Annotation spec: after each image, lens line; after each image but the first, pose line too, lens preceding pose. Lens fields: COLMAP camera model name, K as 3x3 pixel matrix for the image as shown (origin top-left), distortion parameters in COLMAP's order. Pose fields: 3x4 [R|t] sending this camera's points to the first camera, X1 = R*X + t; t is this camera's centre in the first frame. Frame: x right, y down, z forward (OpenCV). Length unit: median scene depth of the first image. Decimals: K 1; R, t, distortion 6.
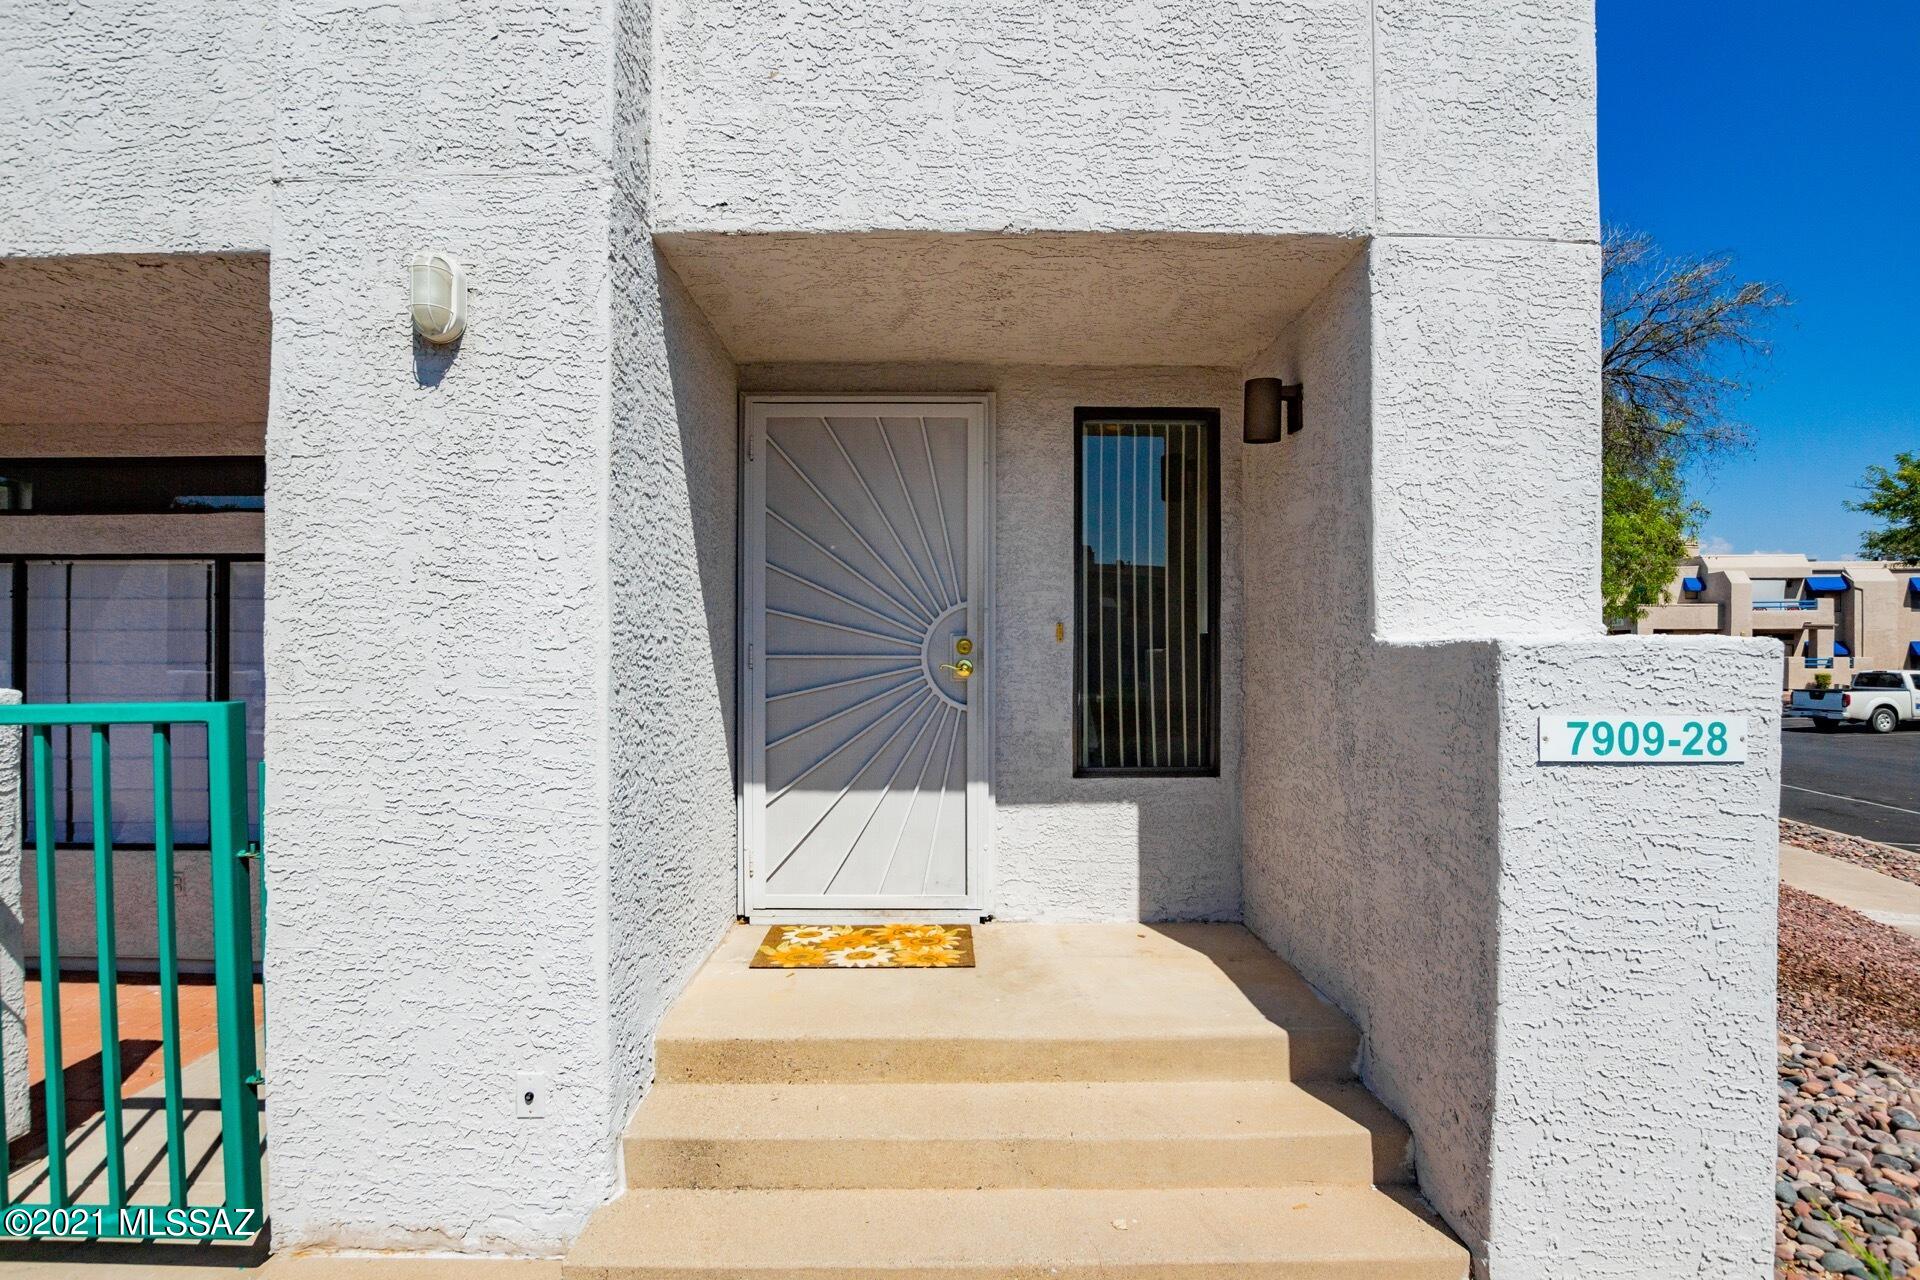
lens RADIAL K [[959.0, 0, 955.1], [0, 959.0, 652.1], [0, 0, 1]] dist [-0.011264, -0.000159]
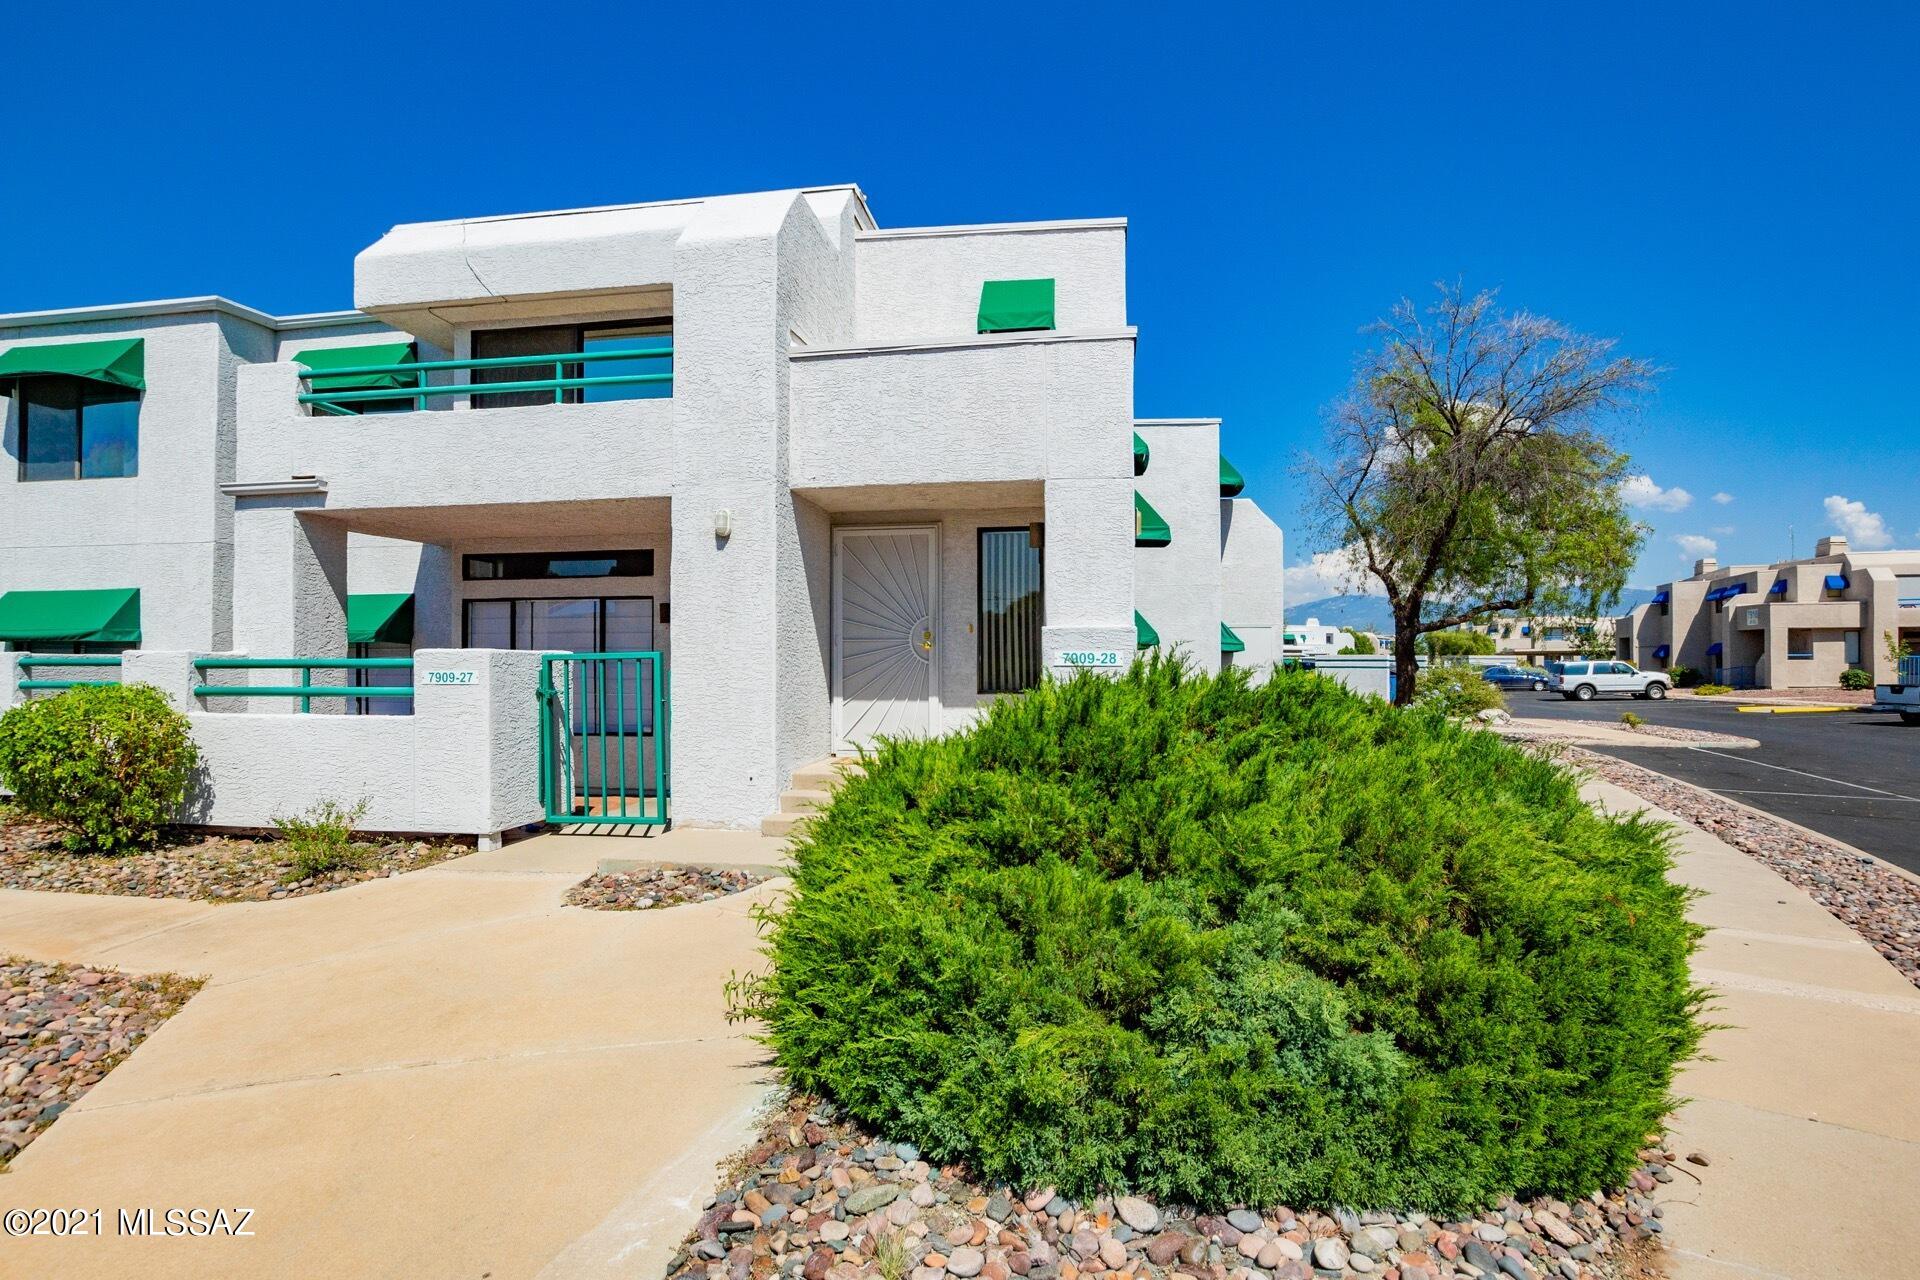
lens RADIAL K [[945.9, 0, 957.8], [0, 945.9, 647.4], [0, 0, 1]] dist [0.019106, -0.007640]
pose [[0.986099, -0.006202, -0.166043, 0.634659], [0.004070, 0.999905, -0.013174, 0.072824], [0.166109, 0.012315, 0.986031, -1.676361]]
